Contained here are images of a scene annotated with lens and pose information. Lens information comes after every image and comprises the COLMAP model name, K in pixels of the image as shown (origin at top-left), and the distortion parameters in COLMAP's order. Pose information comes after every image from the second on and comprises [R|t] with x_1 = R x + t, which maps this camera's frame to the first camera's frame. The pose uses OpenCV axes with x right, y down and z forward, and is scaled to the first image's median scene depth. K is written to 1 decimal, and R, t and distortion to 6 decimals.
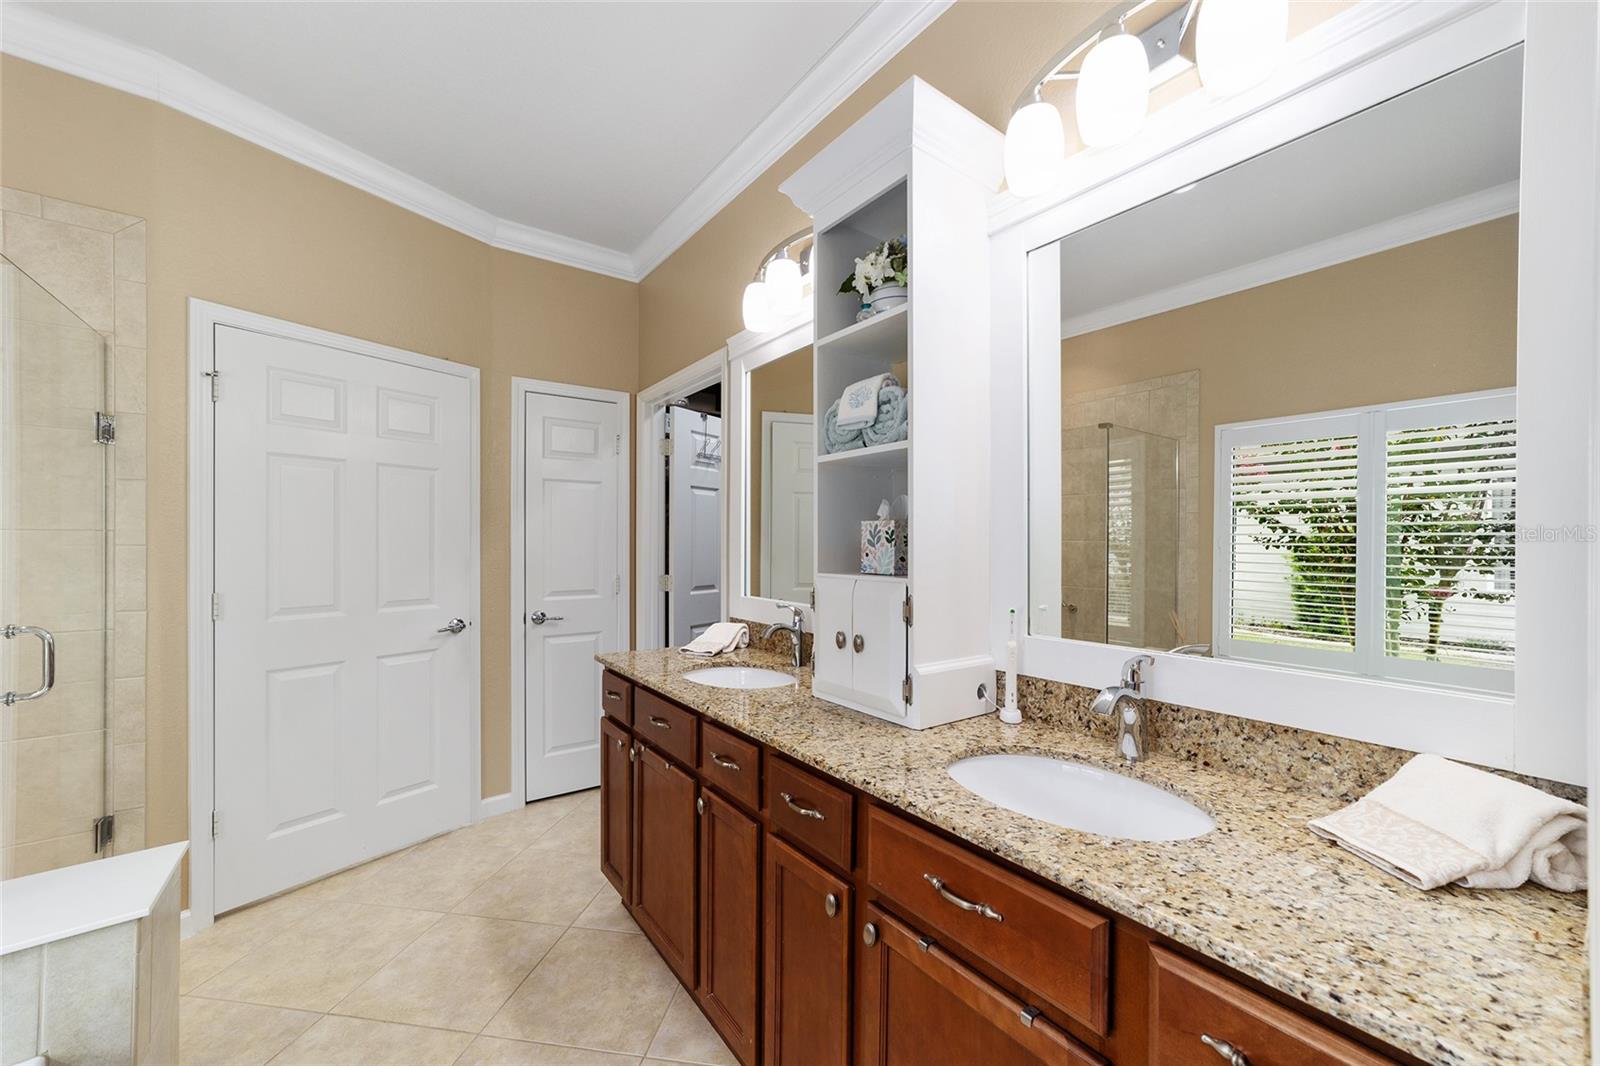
lens RADIAL K [[618.6, 0, 801.4], [0, 618.6, 543.0], [0, 0, 1]] dist [-0.015057, 0.009338]
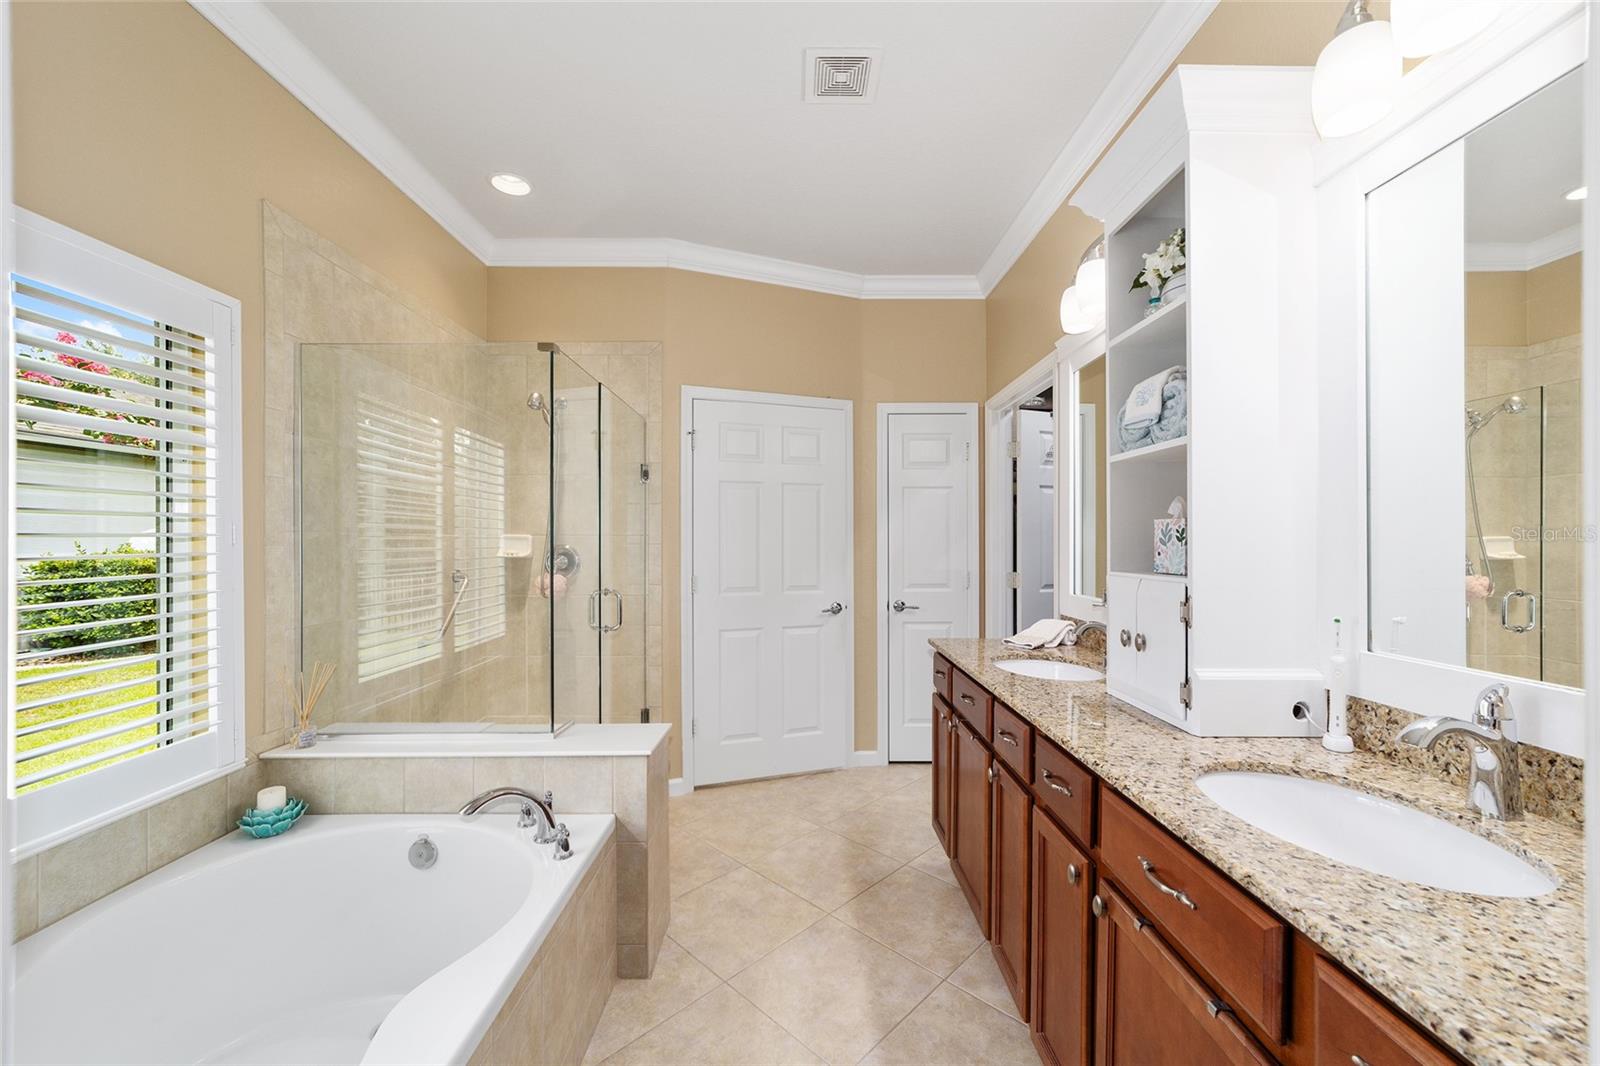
lens RADIAL K [[615.4, 0, 802.1], [0, 615.4, 537.8], [0, 0, 1]] dist [-0.014215, 0.009097]
pose [[0.813714, -0.005982, -0.581234, 0.228159], [0.002495, 0.999974, -0.006799, -0.001161], [0.581260, 0.004082, 0.813708, -0.125848]]
